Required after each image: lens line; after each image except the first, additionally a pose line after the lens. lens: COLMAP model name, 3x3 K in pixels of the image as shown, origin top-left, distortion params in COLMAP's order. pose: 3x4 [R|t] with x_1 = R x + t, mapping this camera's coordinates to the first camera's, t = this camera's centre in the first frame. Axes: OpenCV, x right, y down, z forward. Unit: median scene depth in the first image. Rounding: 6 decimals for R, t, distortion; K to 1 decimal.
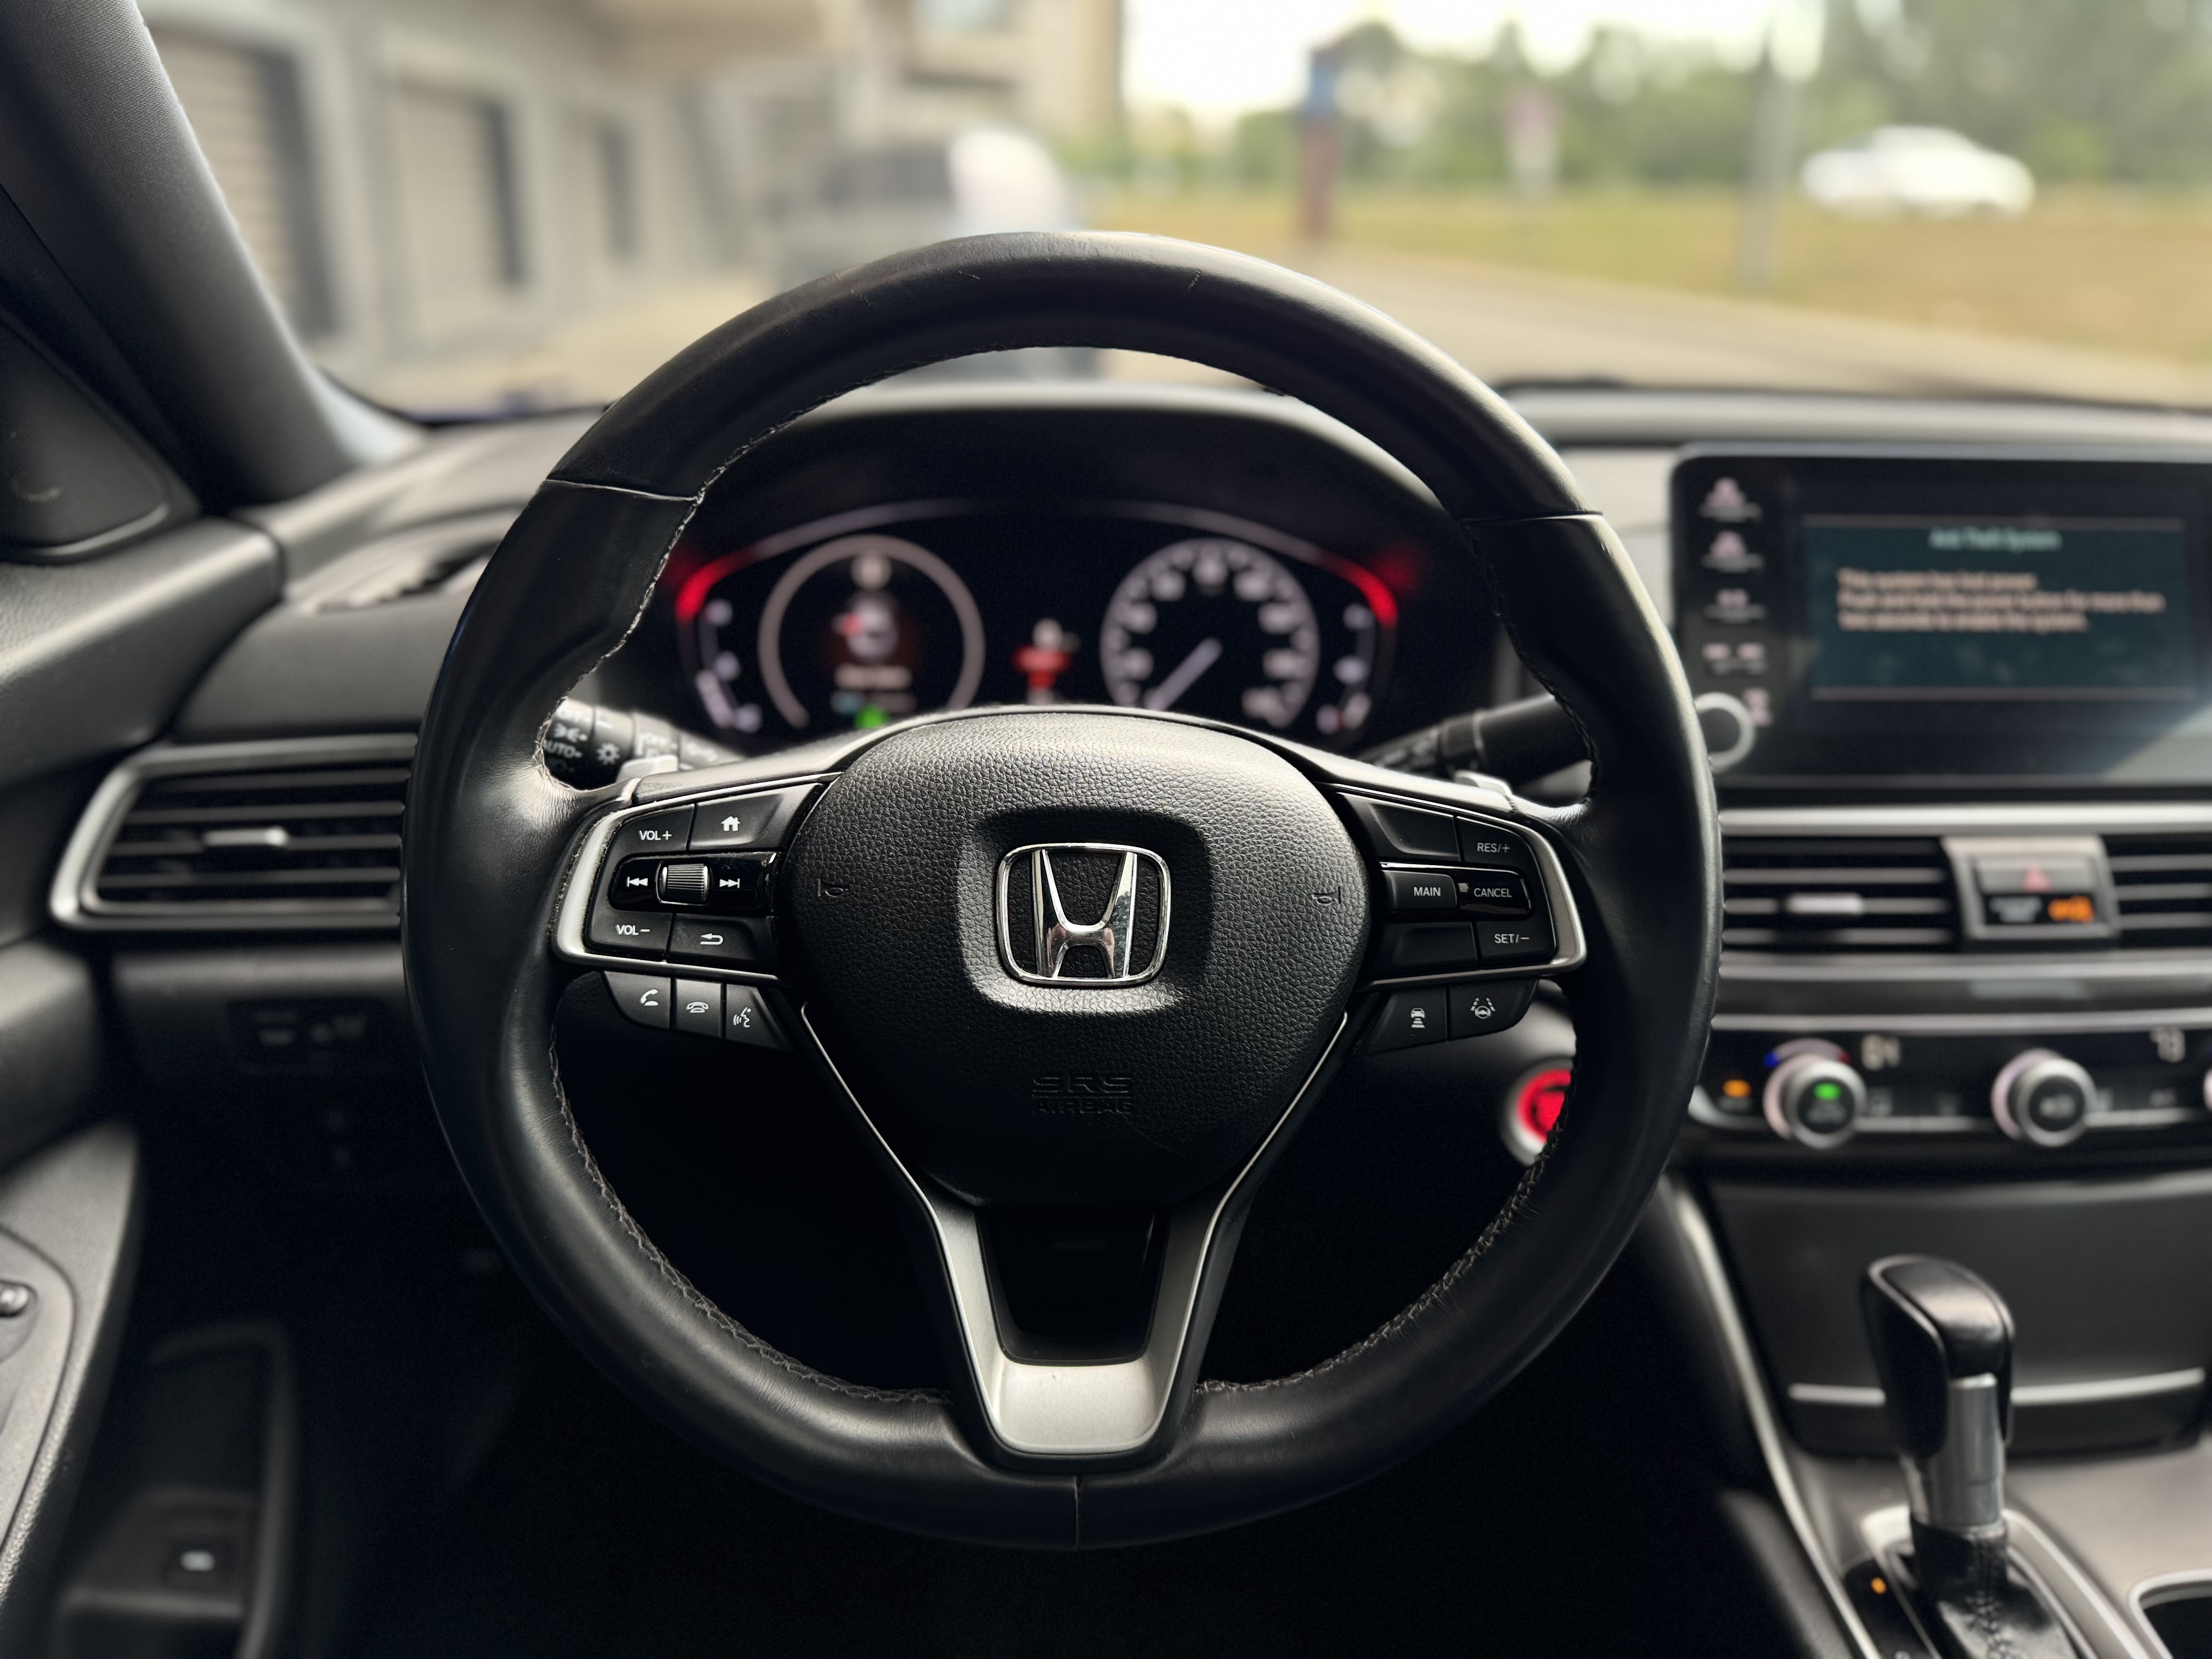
lens RADIAL K [[1533.1, 0, 1093.8], [0, 1533.1, 835.0], [0, 0, 1]] dist [0.040093, -0.028896]
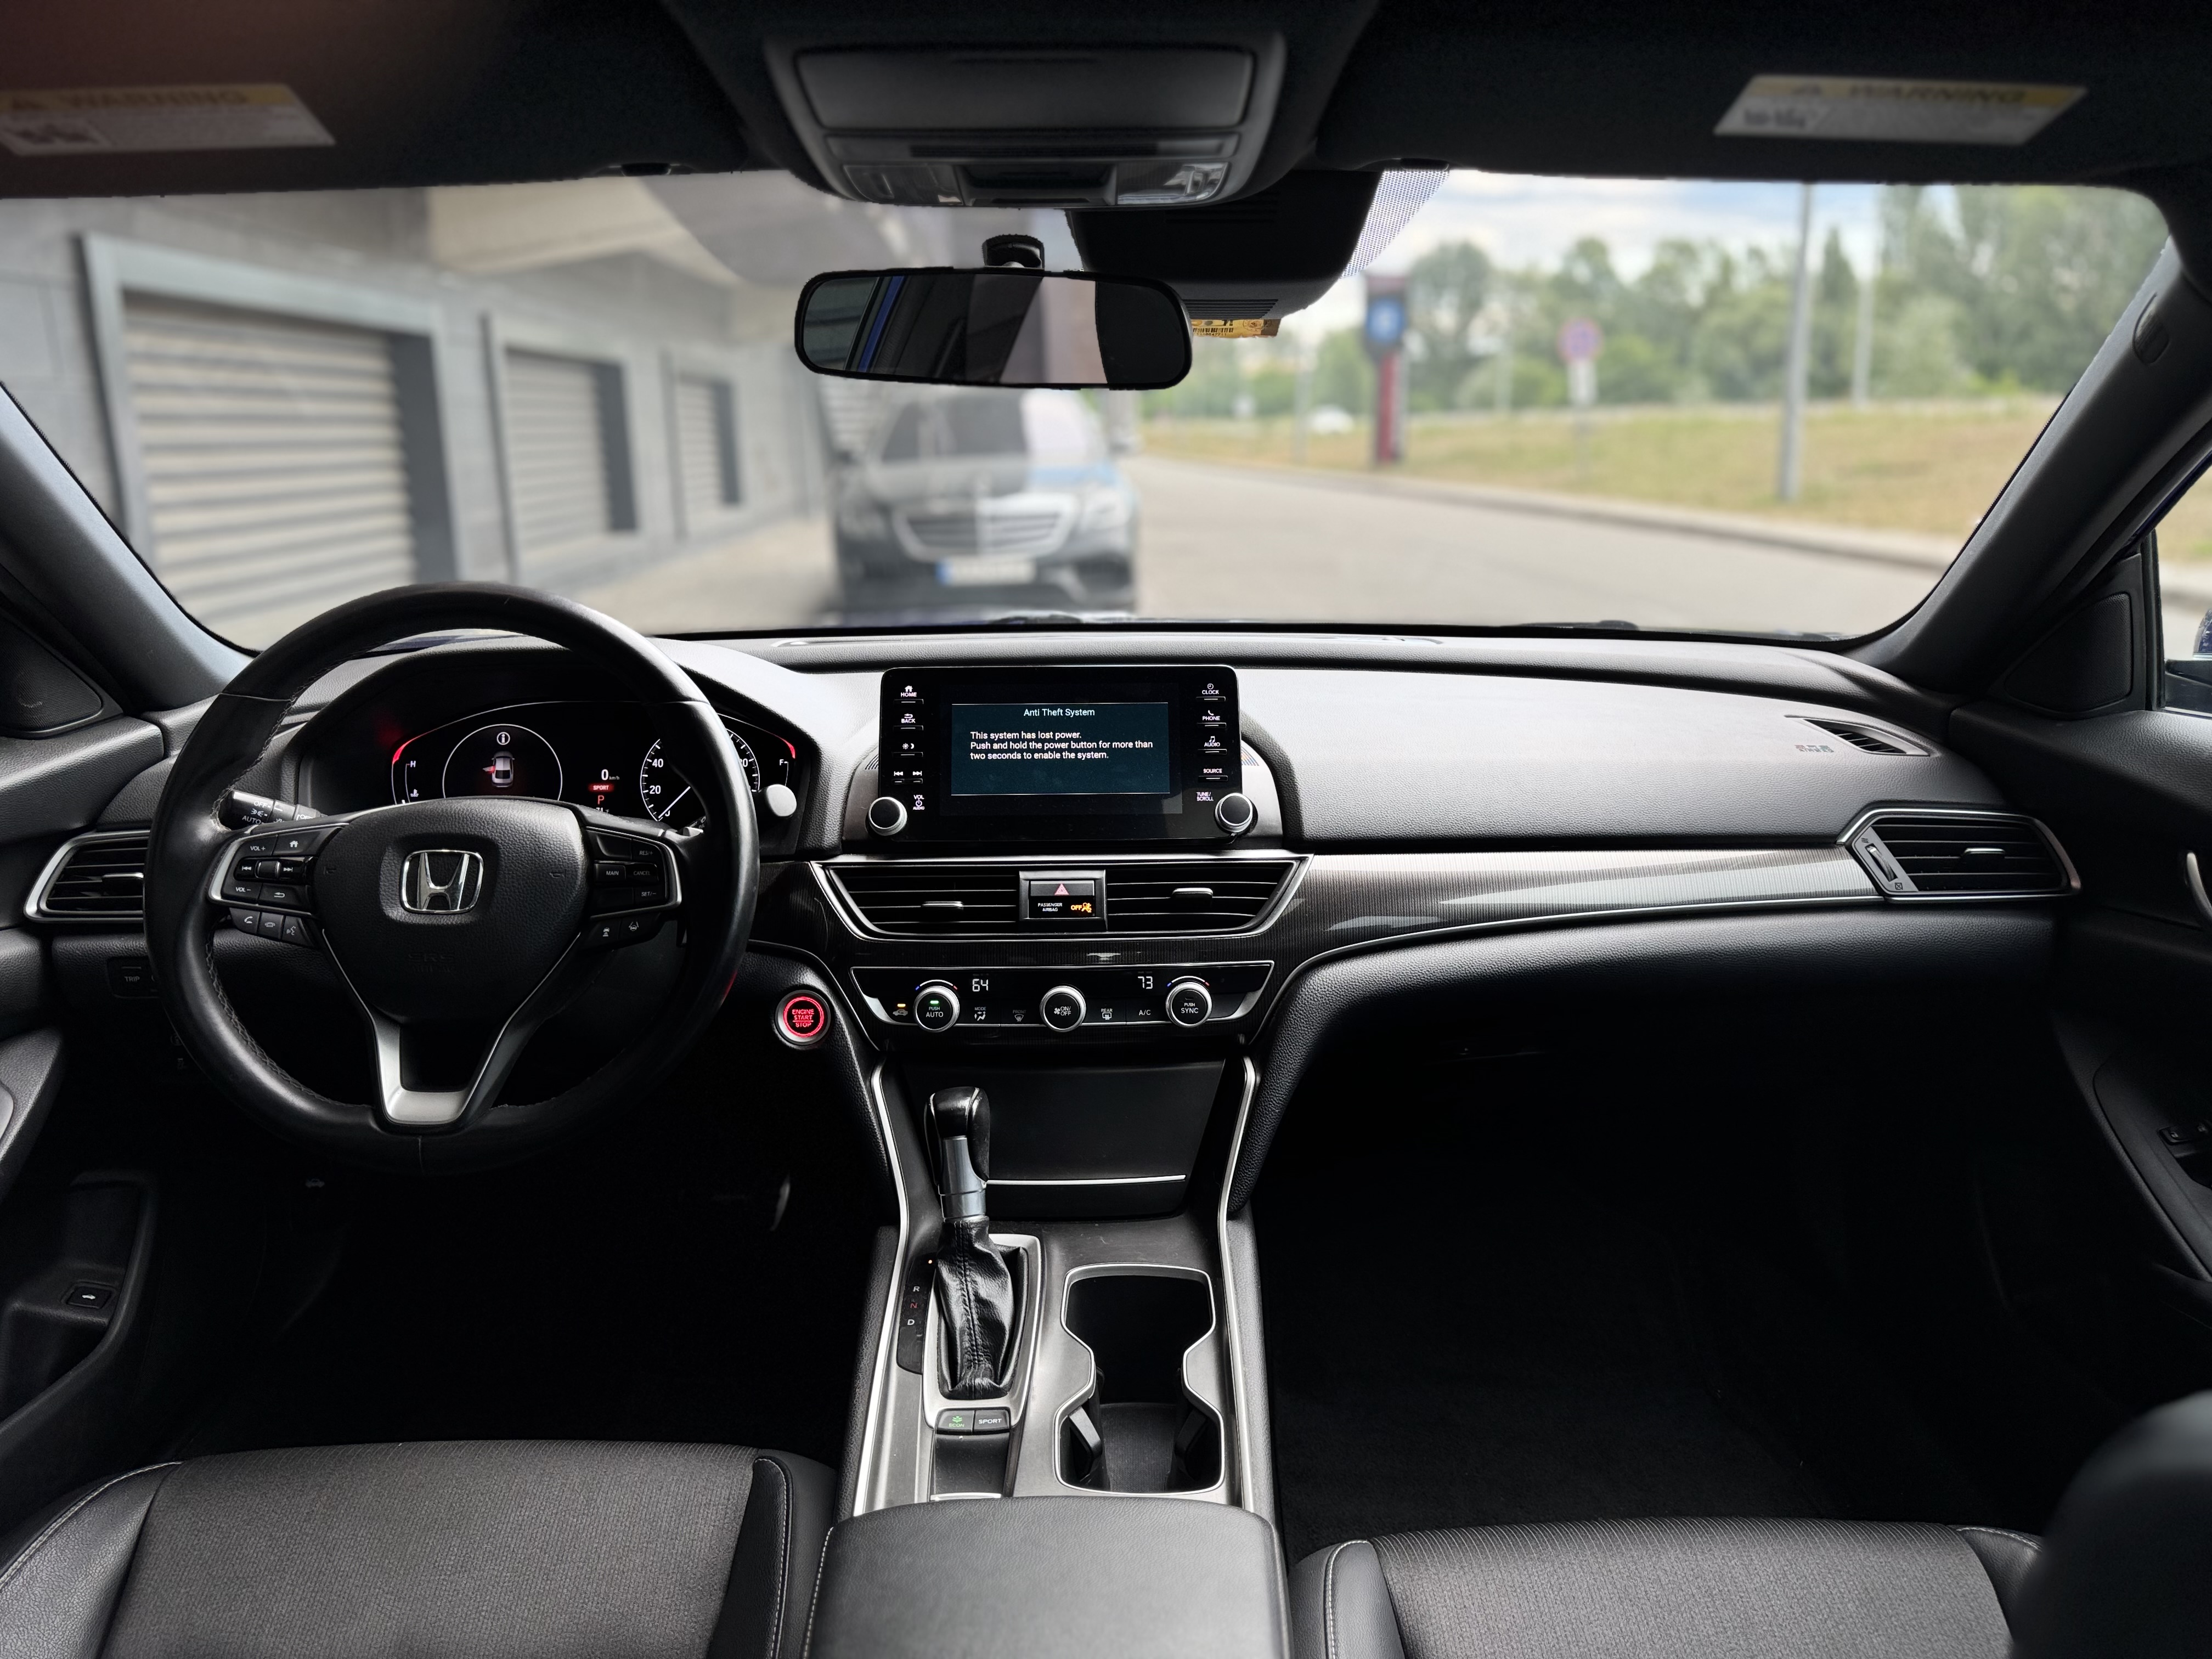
lens RADIAL K [[1533.1, 0, 1129.6], [0, 1533.1, 822.6], [0, 0, 1]] dist [0.040093, -0.028896]
pose [[0.998221, -0.012285, -0.058341, 0.800578], [0.004585, 0.991459, -0.130337, 0.188292], [0.059444, 0.129837, 0.989752, -0.836159]]
